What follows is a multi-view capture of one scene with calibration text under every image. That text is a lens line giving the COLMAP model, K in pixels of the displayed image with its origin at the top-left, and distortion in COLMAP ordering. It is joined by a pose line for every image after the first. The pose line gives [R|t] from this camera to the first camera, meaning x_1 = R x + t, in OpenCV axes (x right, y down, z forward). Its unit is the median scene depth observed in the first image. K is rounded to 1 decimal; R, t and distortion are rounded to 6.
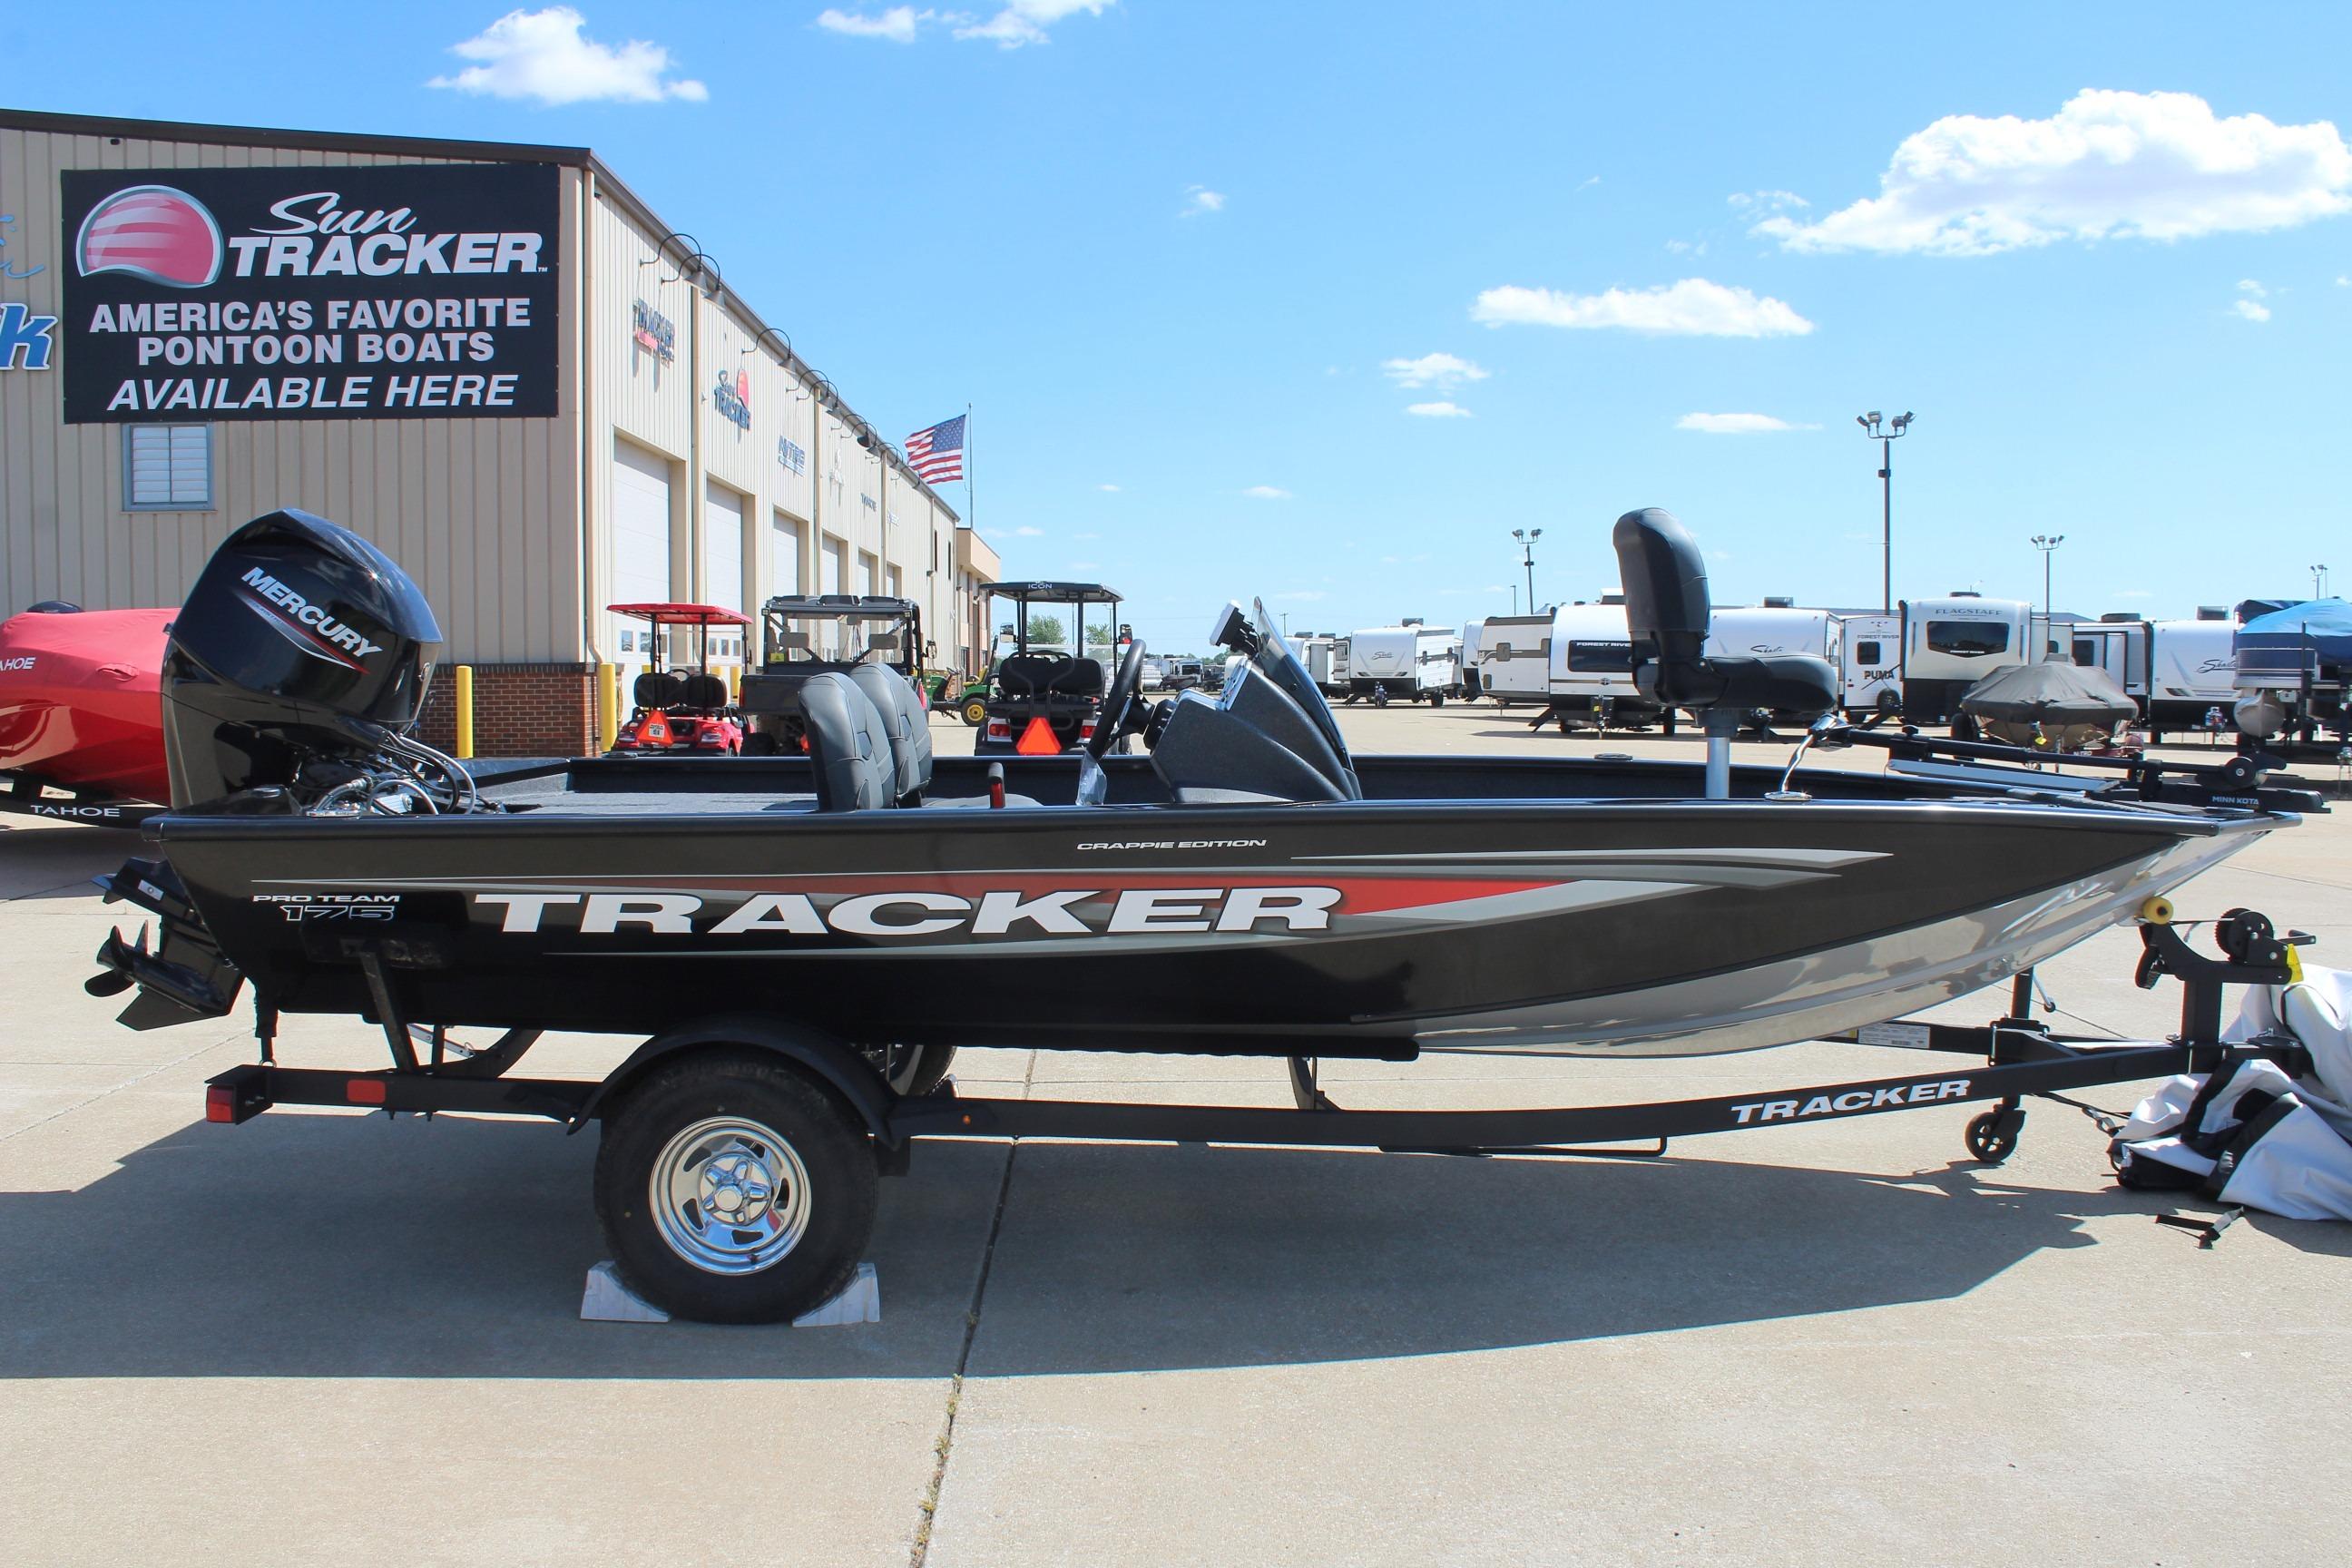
lens RADIAL K [[2004.4, 0, 1176.0], [0, 2004.4, 784.0], [0, 0, 1]] dist [-0.181367, 0.173629]
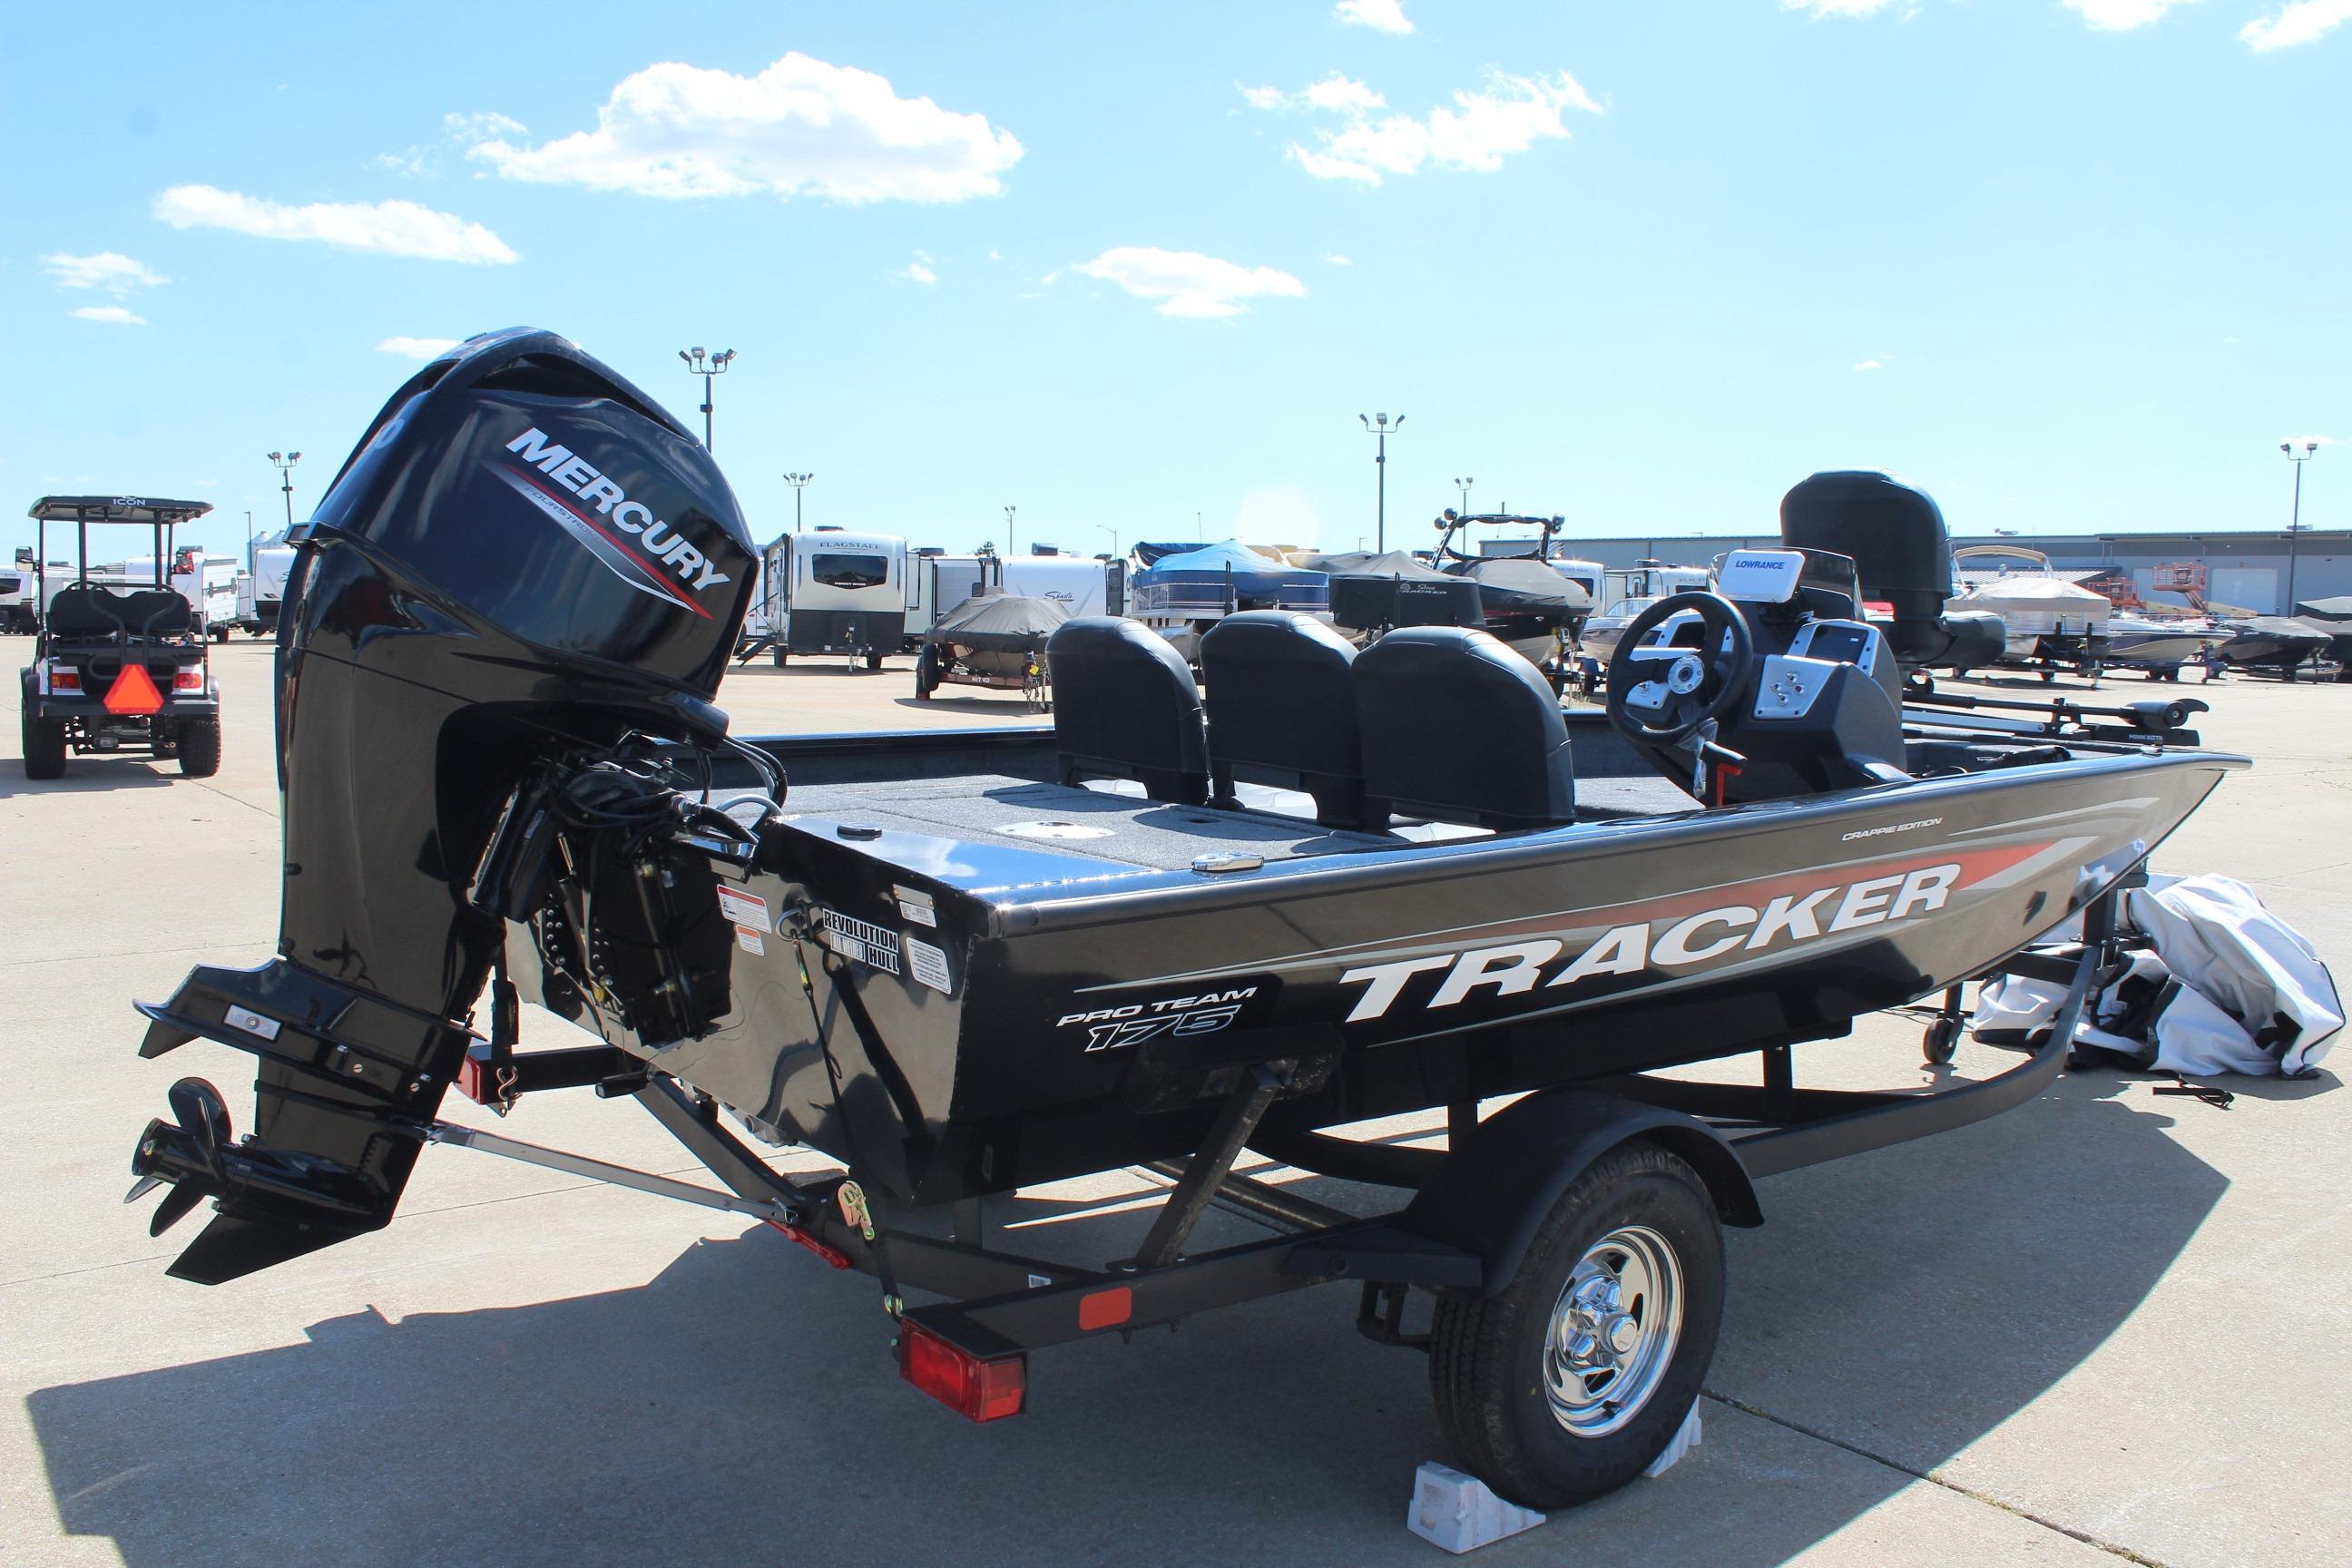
lens RADIAL K [[1951.4, 0, 1174.9], [0, 1951.4, 858.7], [0, 0, 1]] dist [-0.140155, 0.129480]
pose [[0.805528, -0.068675, 0.588565, -0.655773], [0.023866, 0.996216, 0.083576, -0.029823], [-0.592077, -0.053276, 0.804118, 0.439806]]
